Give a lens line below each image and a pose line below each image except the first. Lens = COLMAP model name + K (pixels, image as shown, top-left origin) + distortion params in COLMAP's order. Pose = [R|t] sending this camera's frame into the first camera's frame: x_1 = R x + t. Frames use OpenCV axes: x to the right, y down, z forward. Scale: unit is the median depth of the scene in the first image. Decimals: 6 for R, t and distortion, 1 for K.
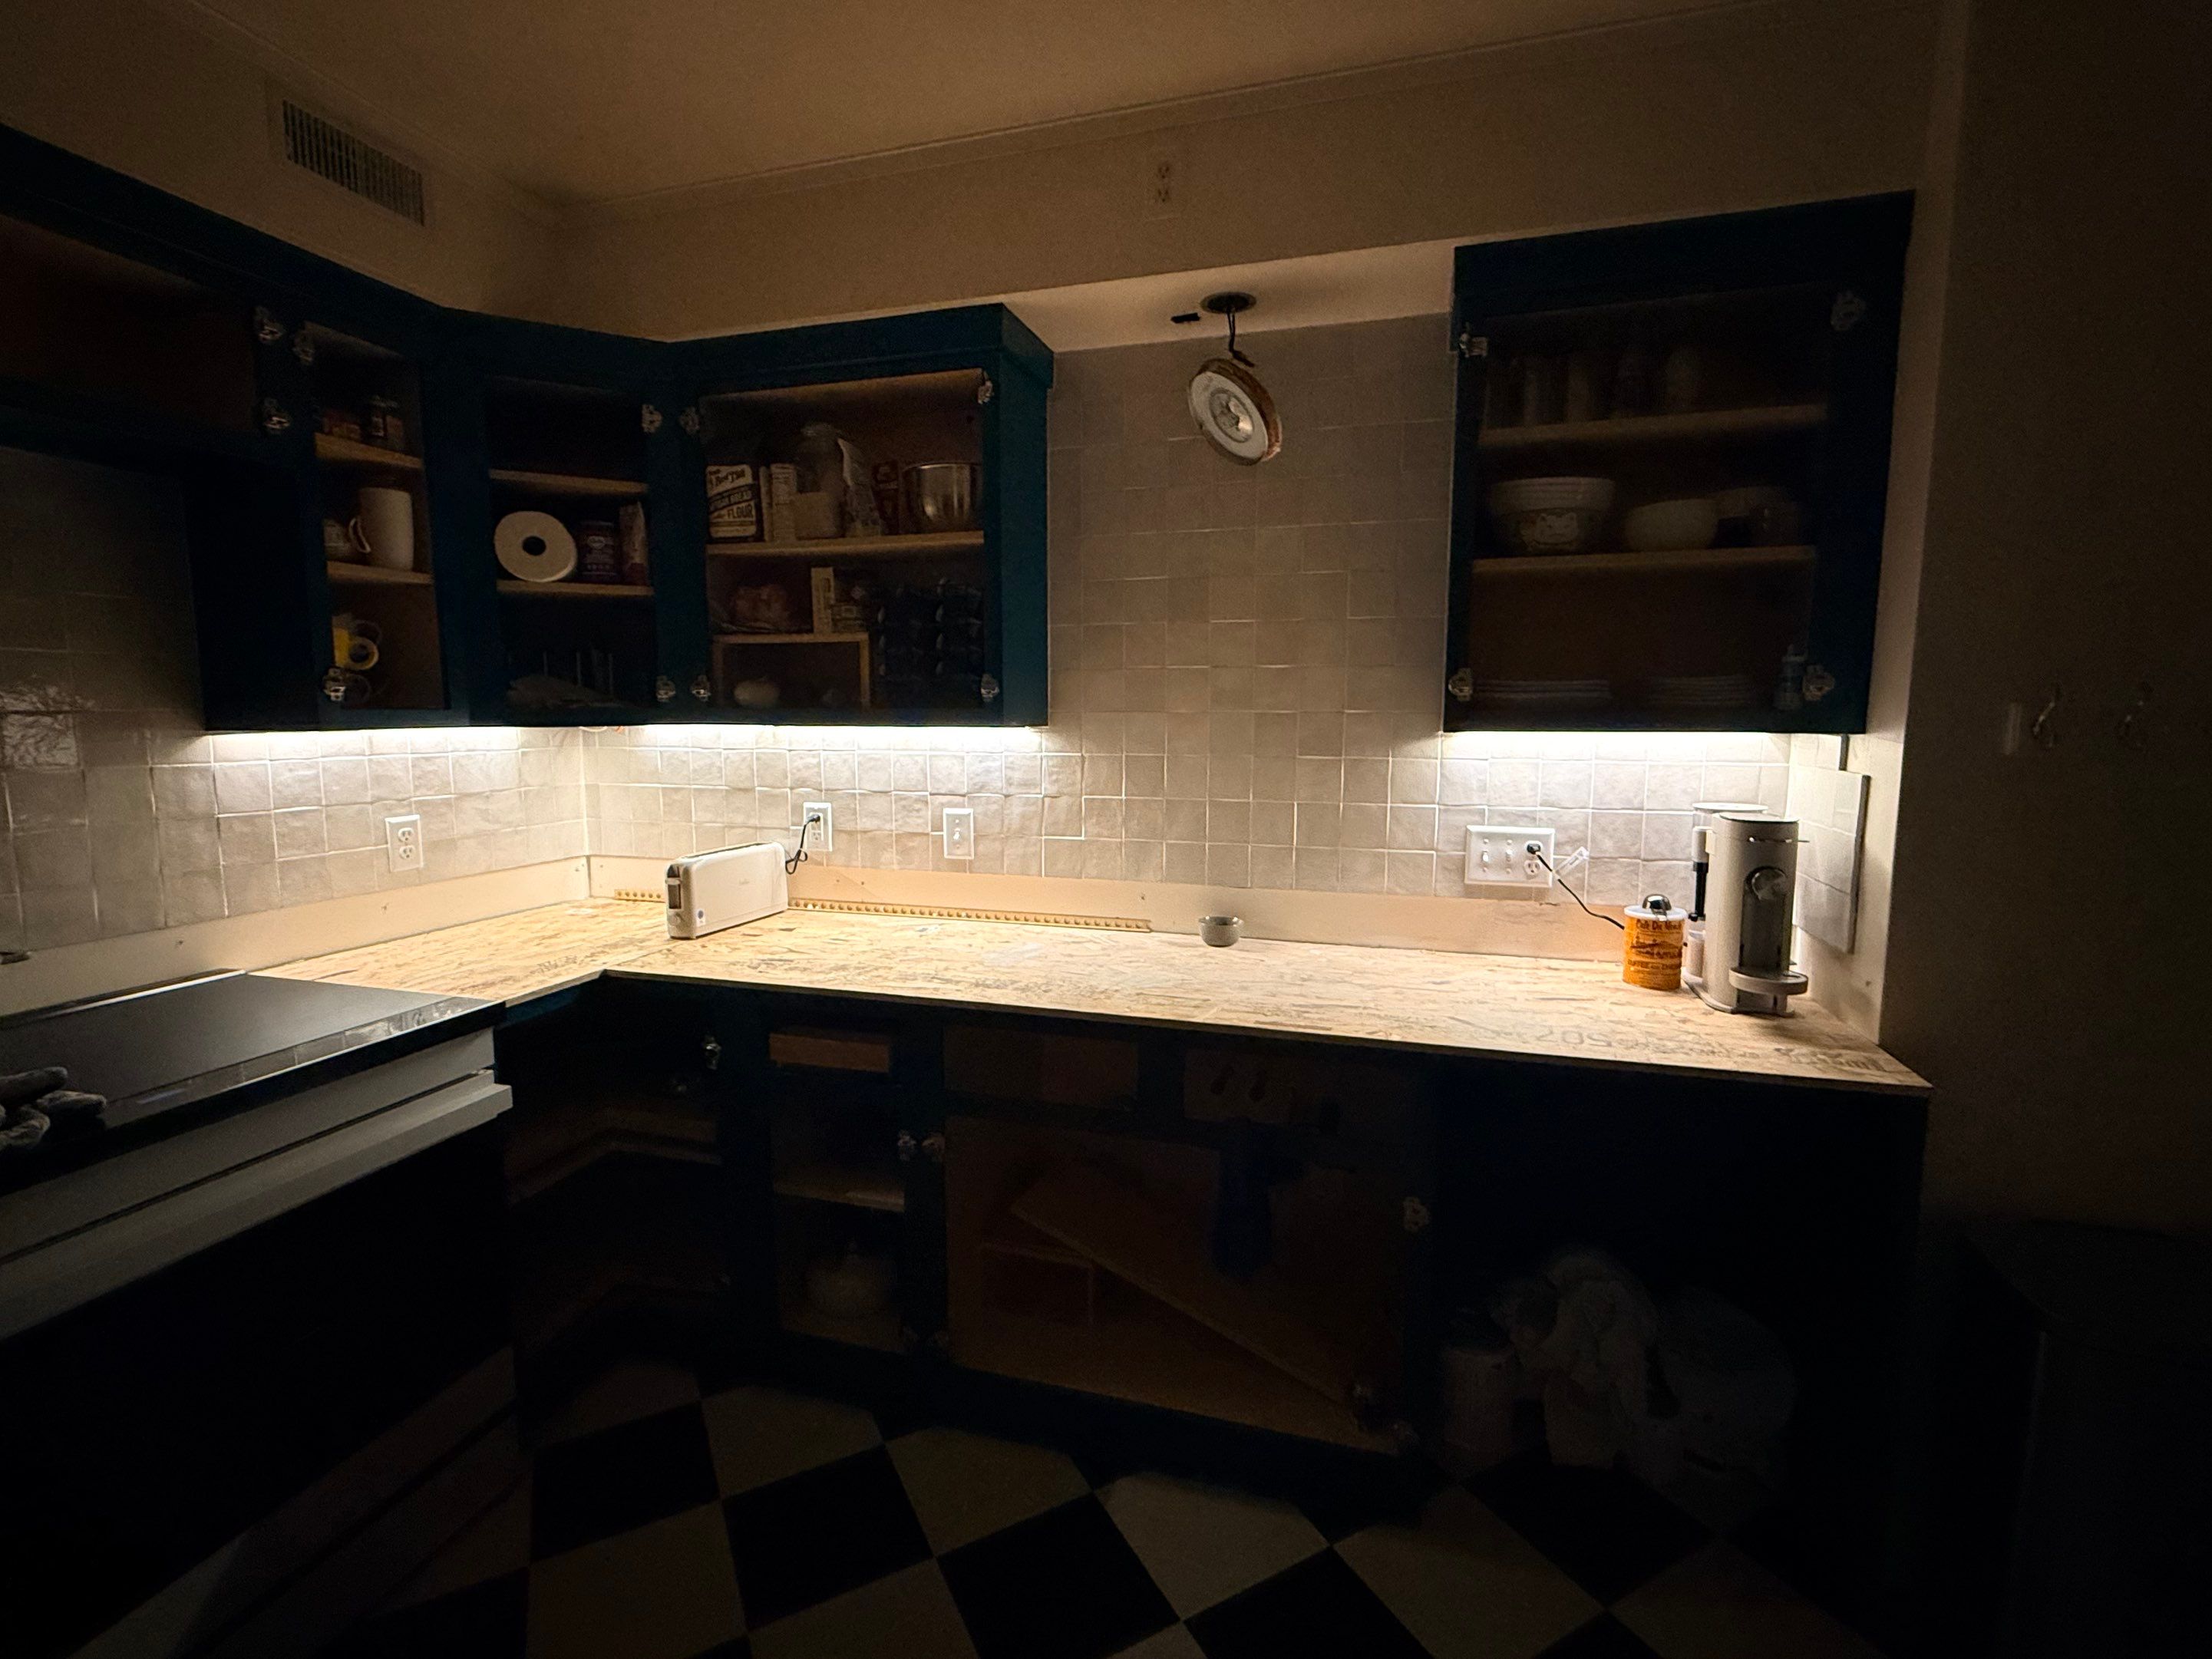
lens RADIAL K [[1015.4, 0, 1103.7], [0, 1015.4, 828.0], [0, 0, 1]] dist [-0.000166, -0.001815]
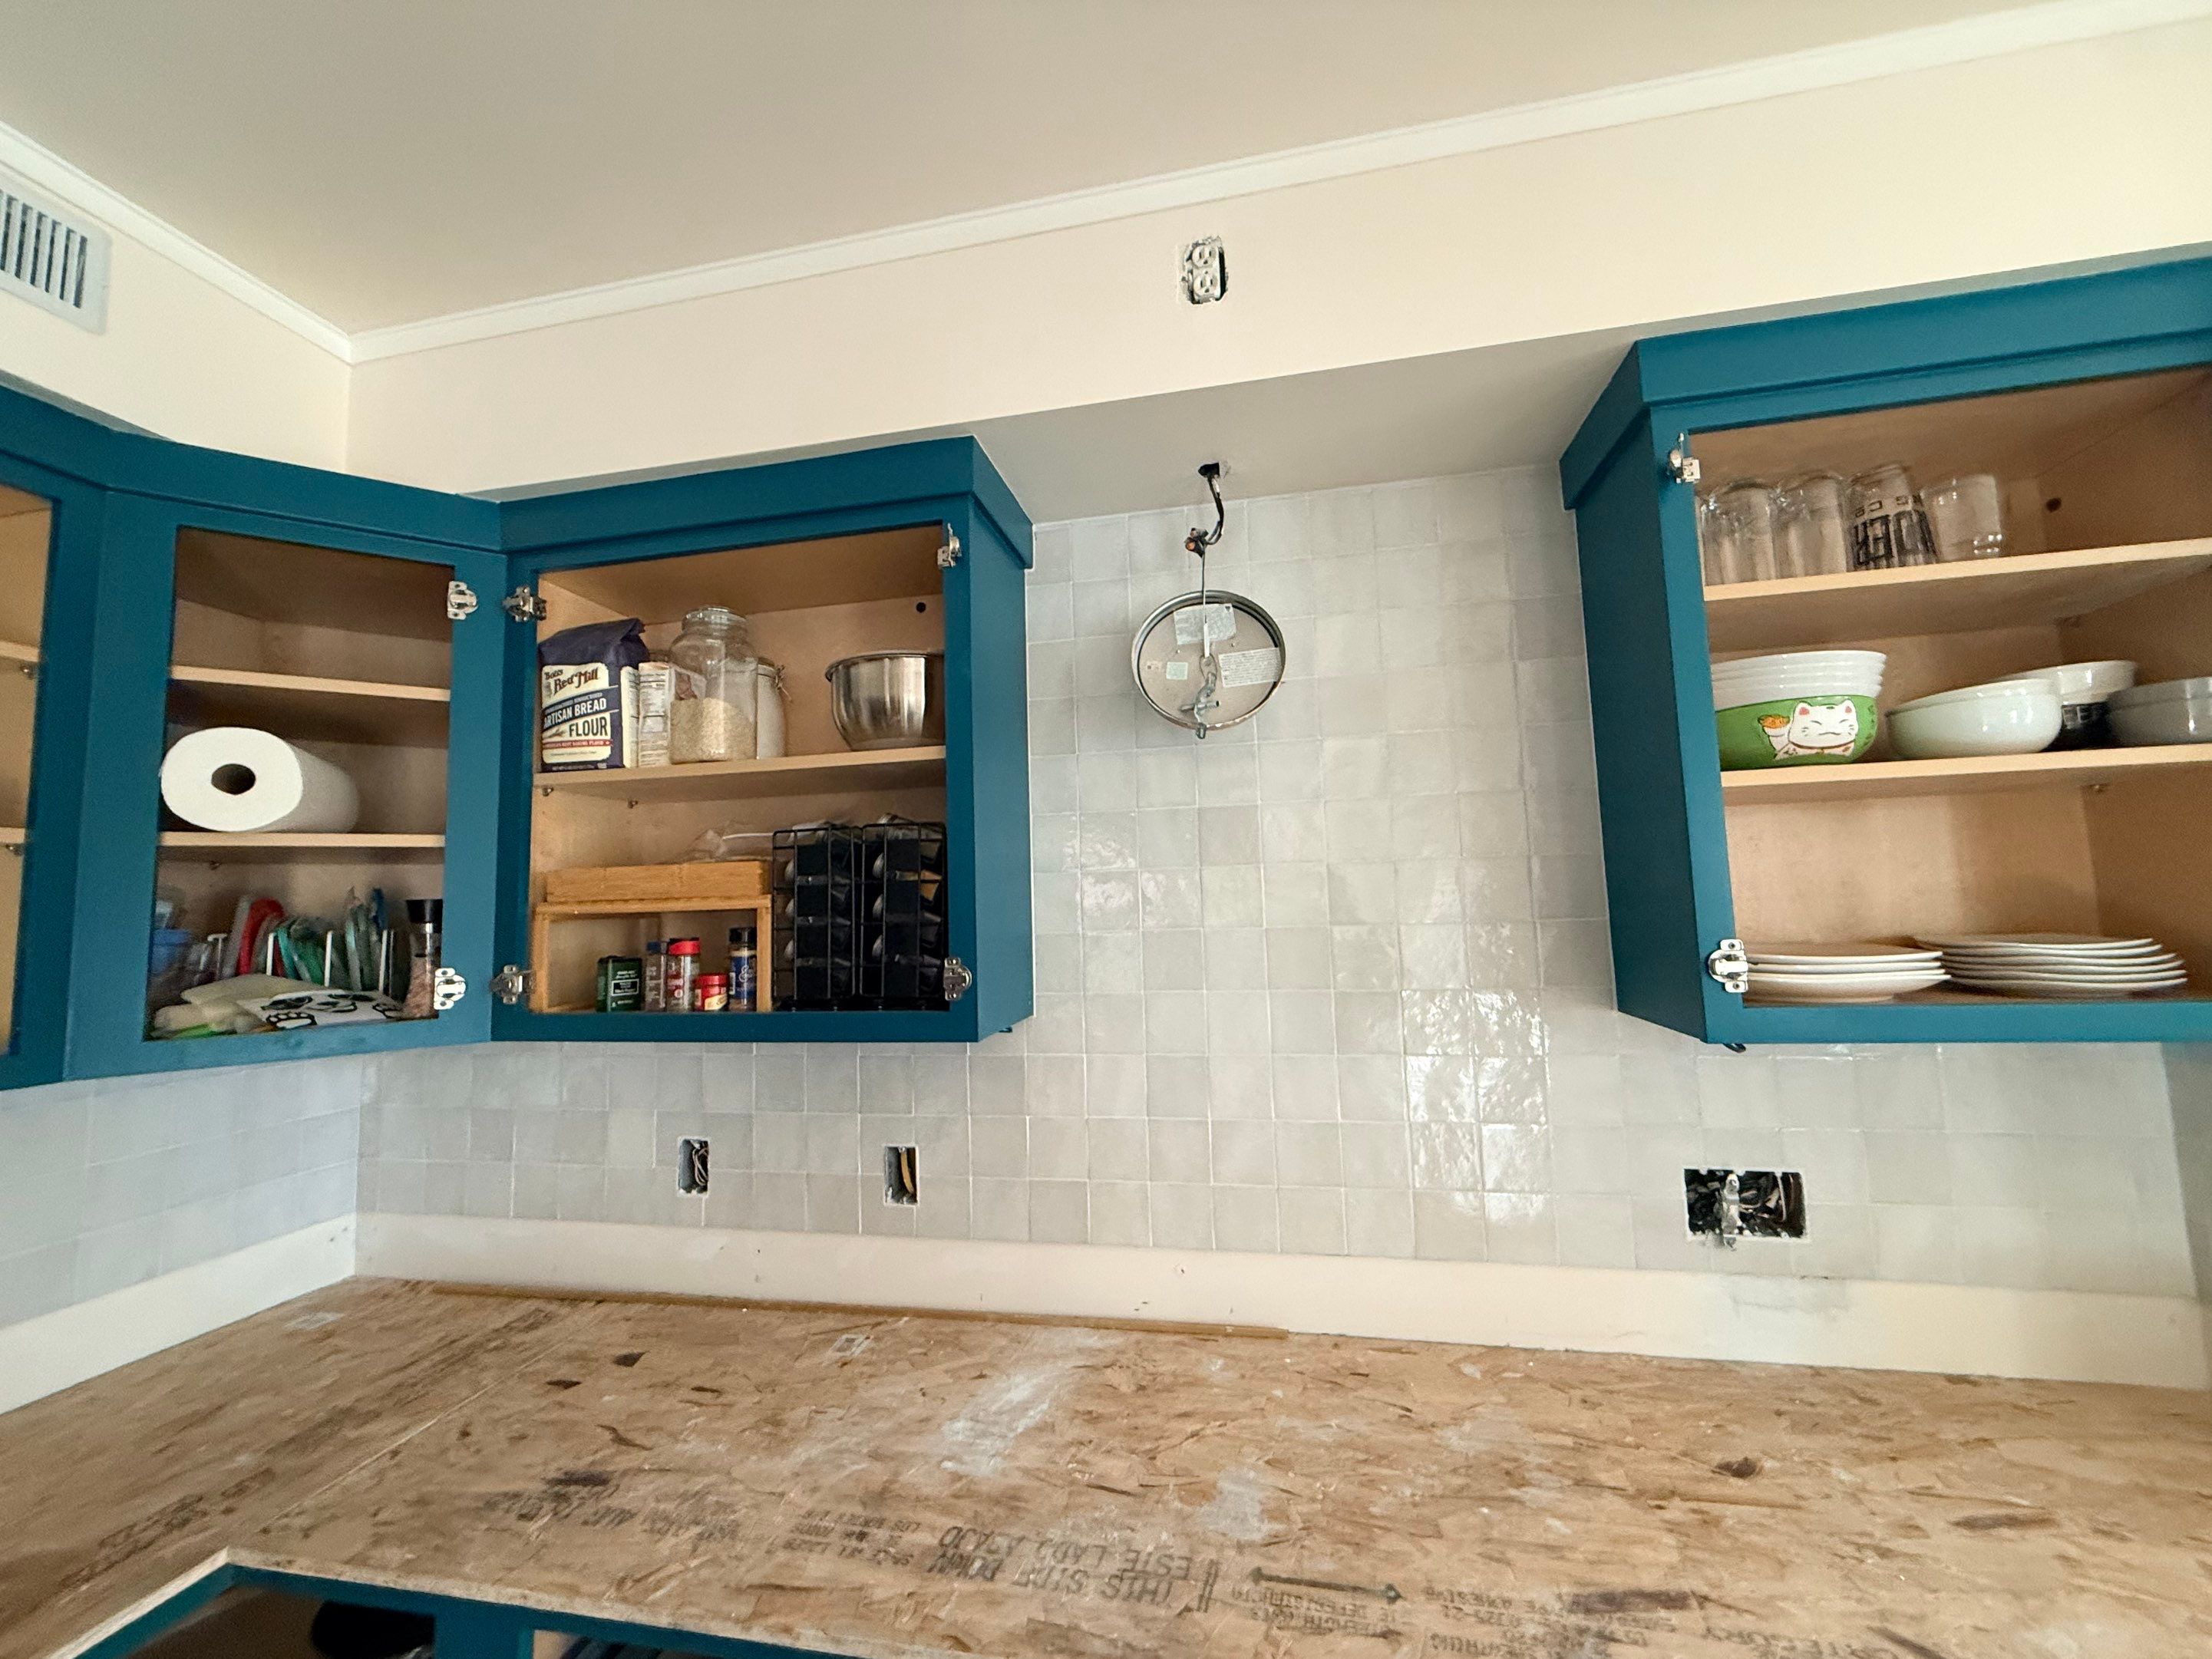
lens RADIAL K [[883.6, 0, 1098.7], [0, 883.6, 826.7], [0, 0, 1]] dist [-0.001369, 0.000429]
pose [[0.995577, -0.023046, 0.091075, -0.075038], [0.041573, 0.977433, -0.207116, -0.118683], [-0.084246, 0.209987, 0.974068, 0.448126]]
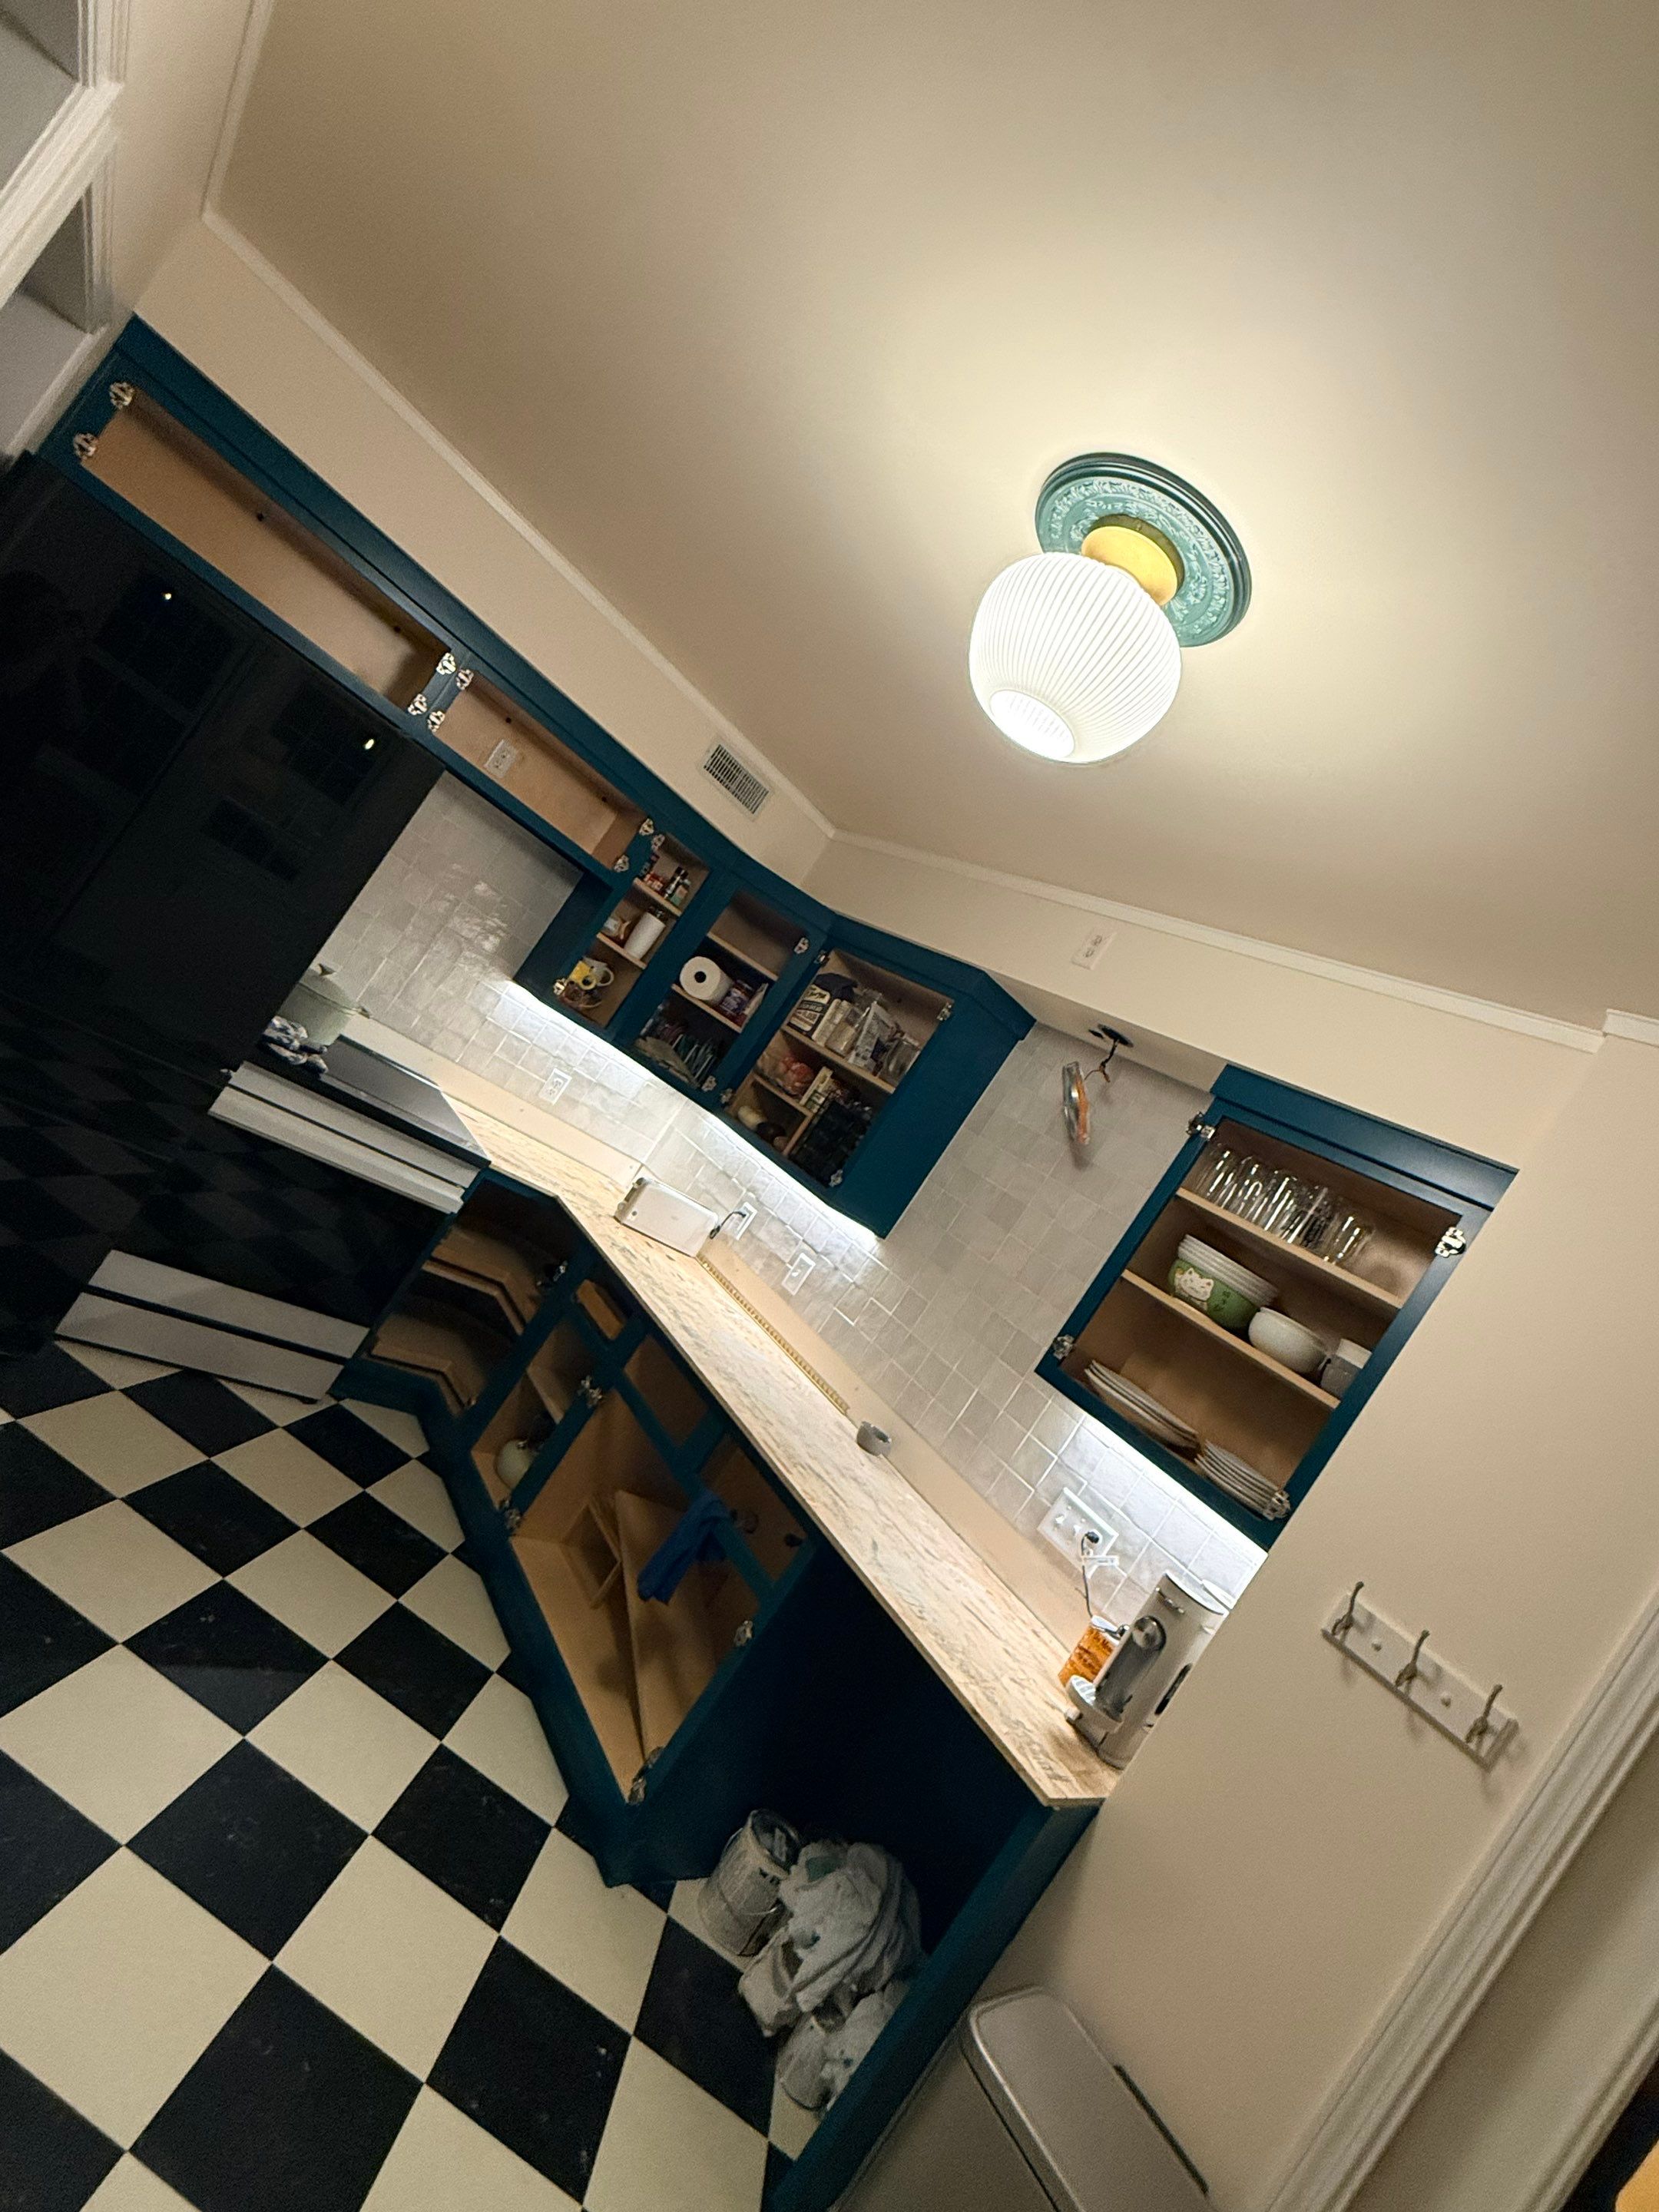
lens RADIAL K [[1015.5, 0, 825.0], [0, 1015.5, 1103.0], [0, 0, 1]] dist [-0.000166, -0.001815]
pose [[0.699915, 0.462147, -0.544554, 0.637376], [-0.607693, 0.785938, -0.114064, -0.051043], [0.375272, 0.410756, 0.830933, -0.249349]]
